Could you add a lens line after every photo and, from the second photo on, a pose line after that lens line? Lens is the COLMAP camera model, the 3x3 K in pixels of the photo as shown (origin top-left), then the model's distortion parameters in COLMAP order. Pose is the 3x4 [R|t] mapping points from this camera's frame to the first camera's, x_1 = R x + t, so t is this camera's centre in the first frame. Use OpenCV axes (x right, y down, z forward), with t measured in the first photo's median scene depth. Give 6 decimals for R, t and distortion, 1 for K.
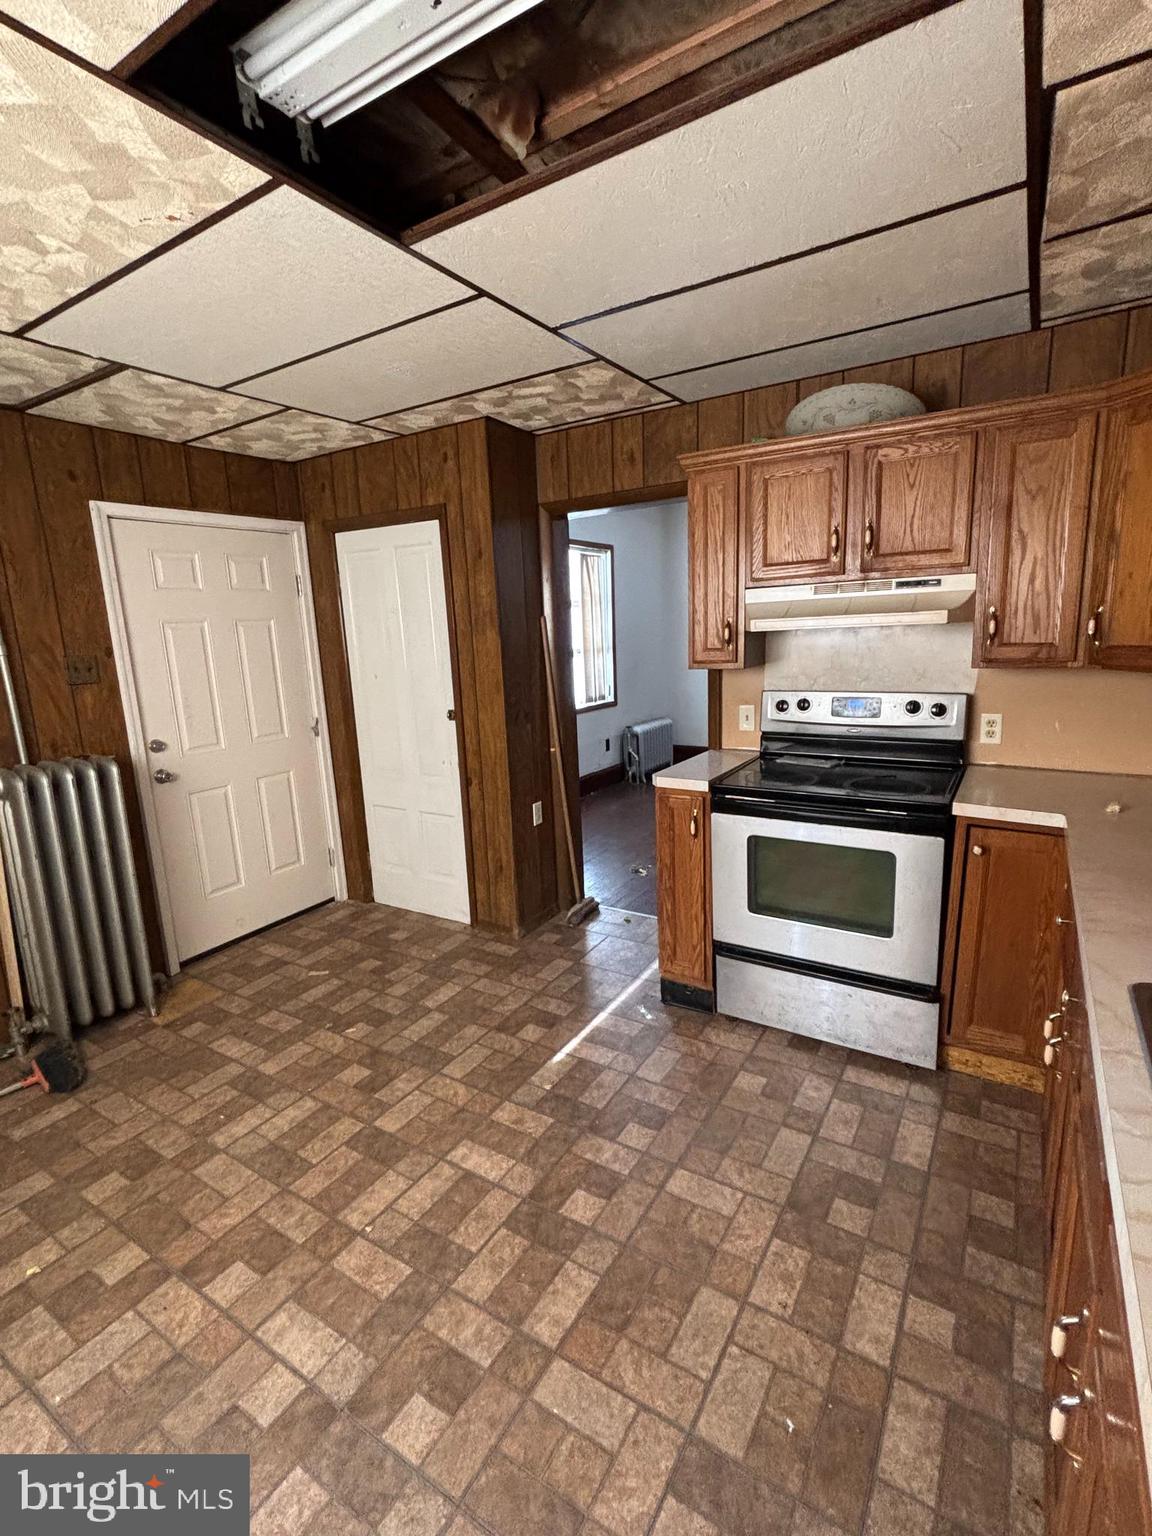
lens RADIAL K [[711.0, 0, 577.7], [0, 711.0, 763.7], [0, 0, 1]] dist [0.000331, 0.001013]
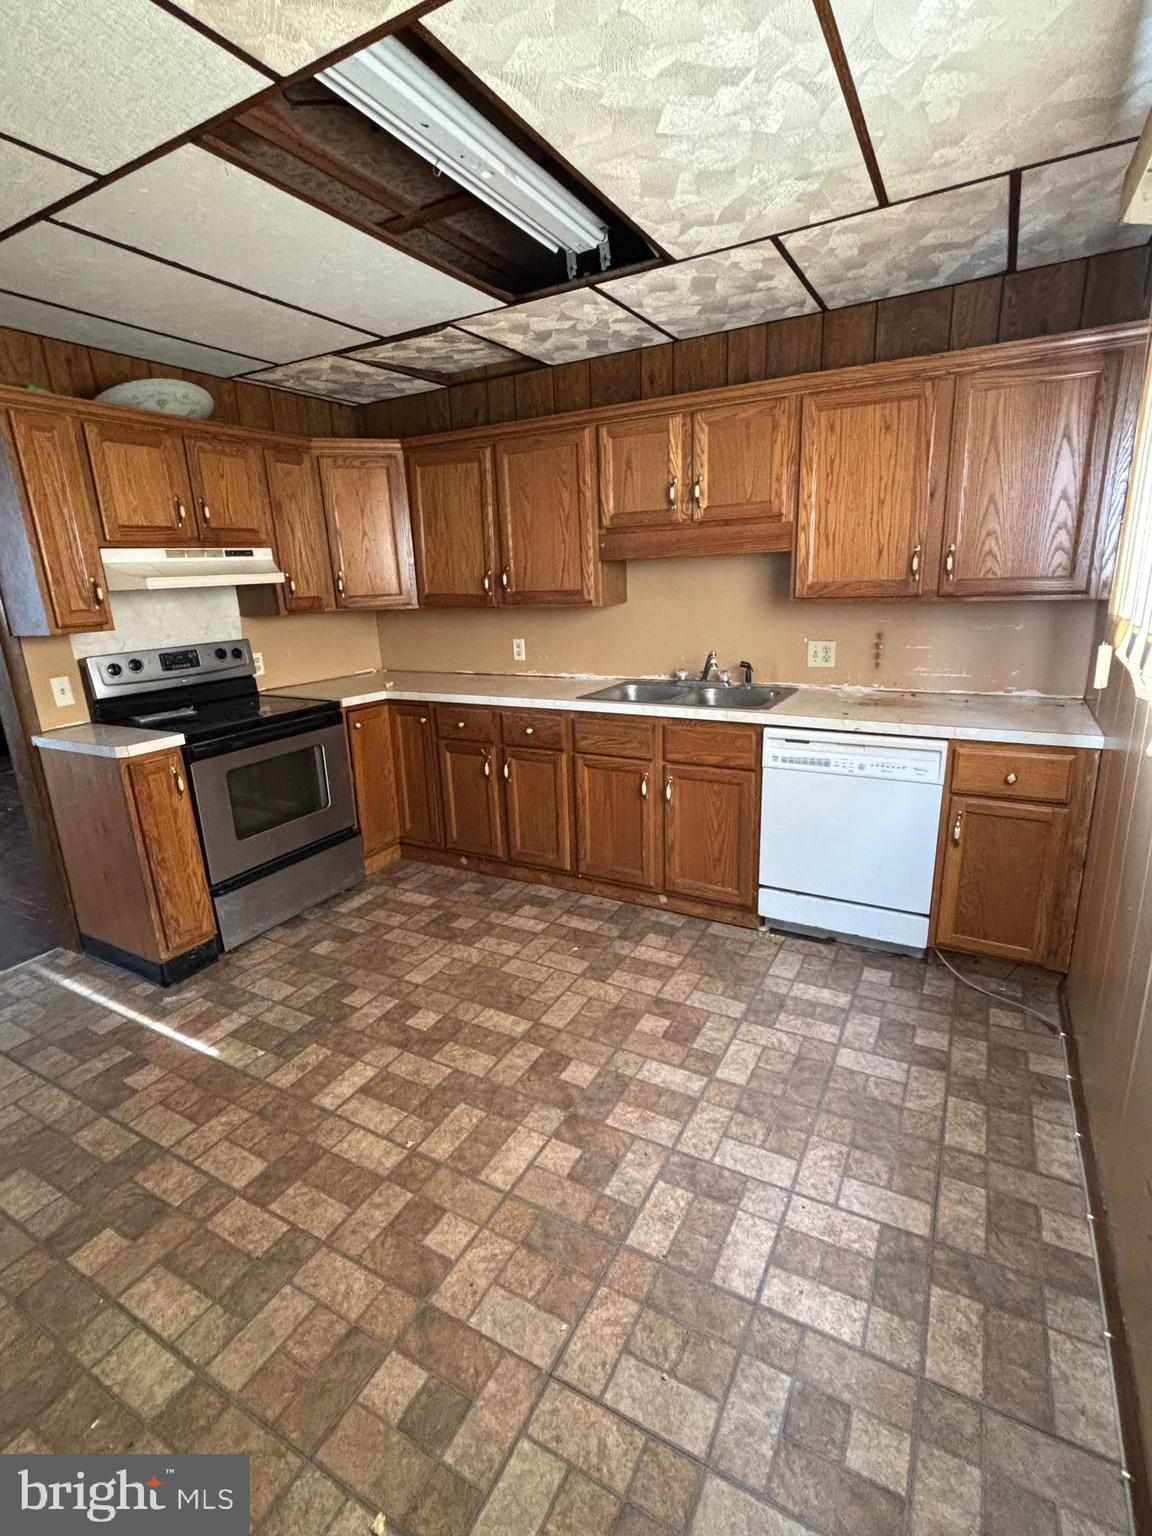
lens RADIAL K [[715.9, 0, 578.7], [0, 715.9, 758.1], [0, 0, 1]] dist [0.012481, -0.000177]
pose [[-0.050580, -0.210058, 0.976380, -1.141311], [0.237556, 0.947042, 0.216053, -0.040119], [-0.970056, 0.242873, 0.001999, 0.589987]]
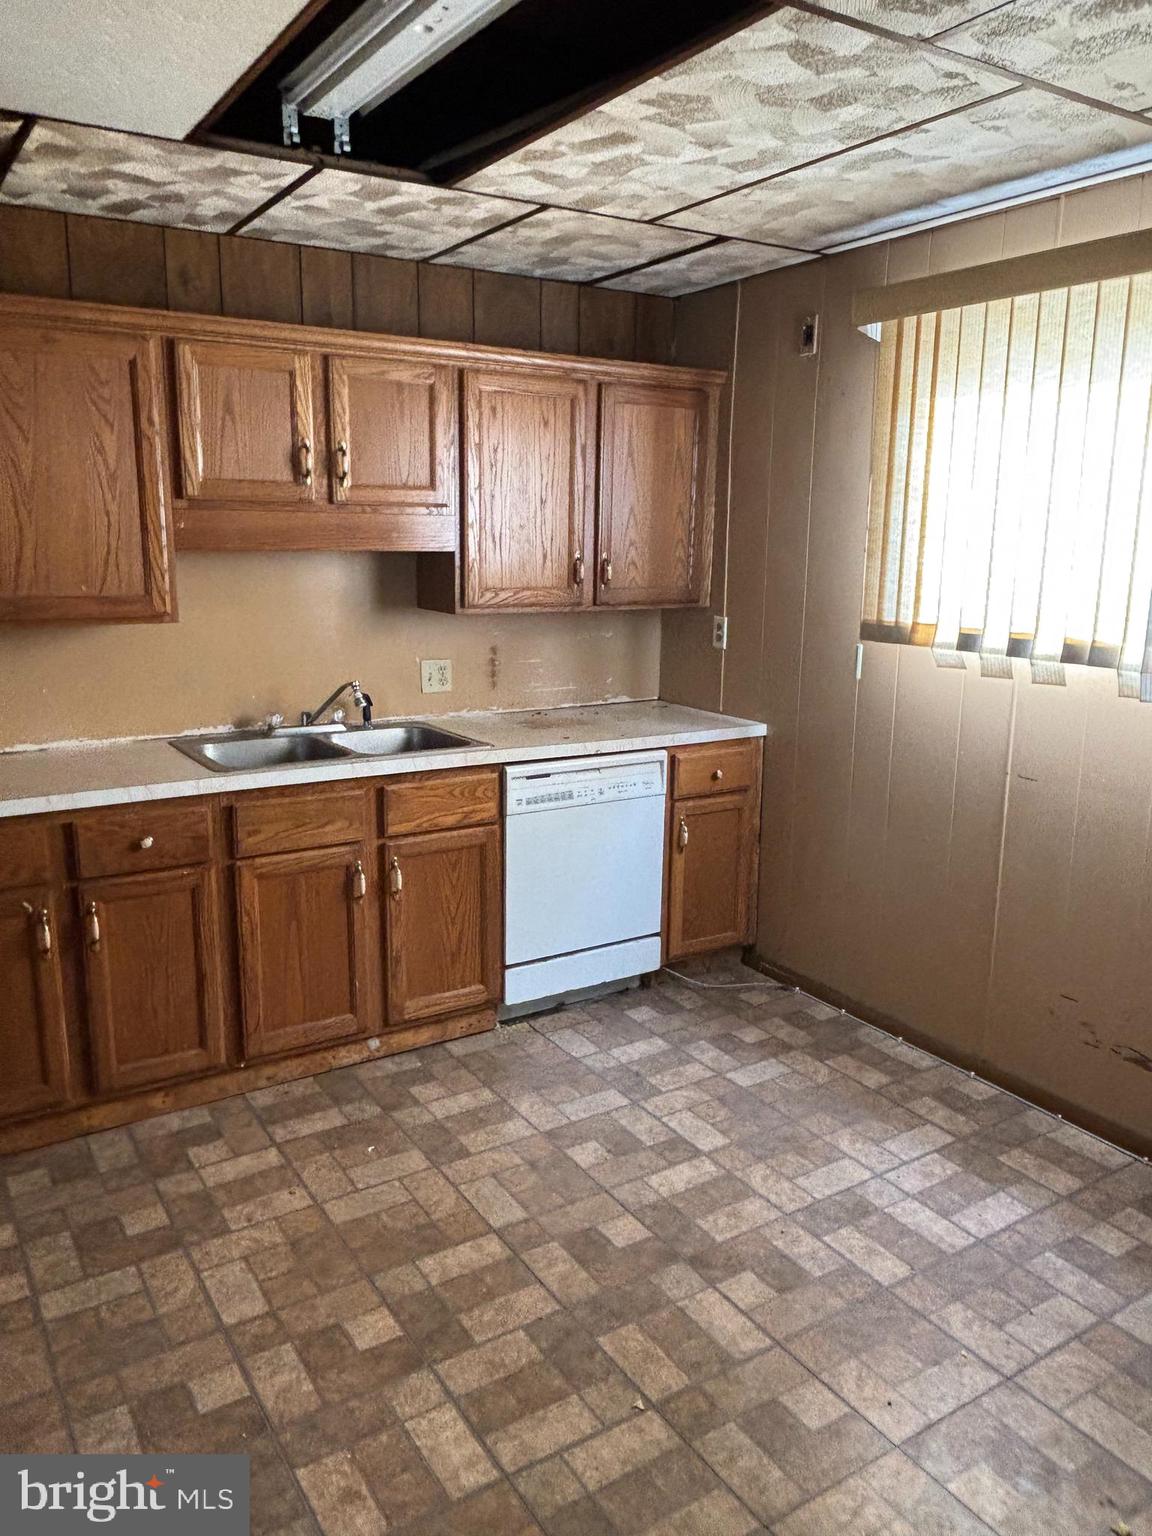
lens RADIAL K [[1133.5, 0, 567.1], [0, 1133.5, 763.4], [0, 0, 1]] dist [0.074554, -0.082070]
pose [[-0.899582, -0.053041, 0.433519, -0.653583], [0.115541, 0.928333, 0.353338, -0.329542], [-0.421191, 0.367945, -0.828984, 1.648683]]
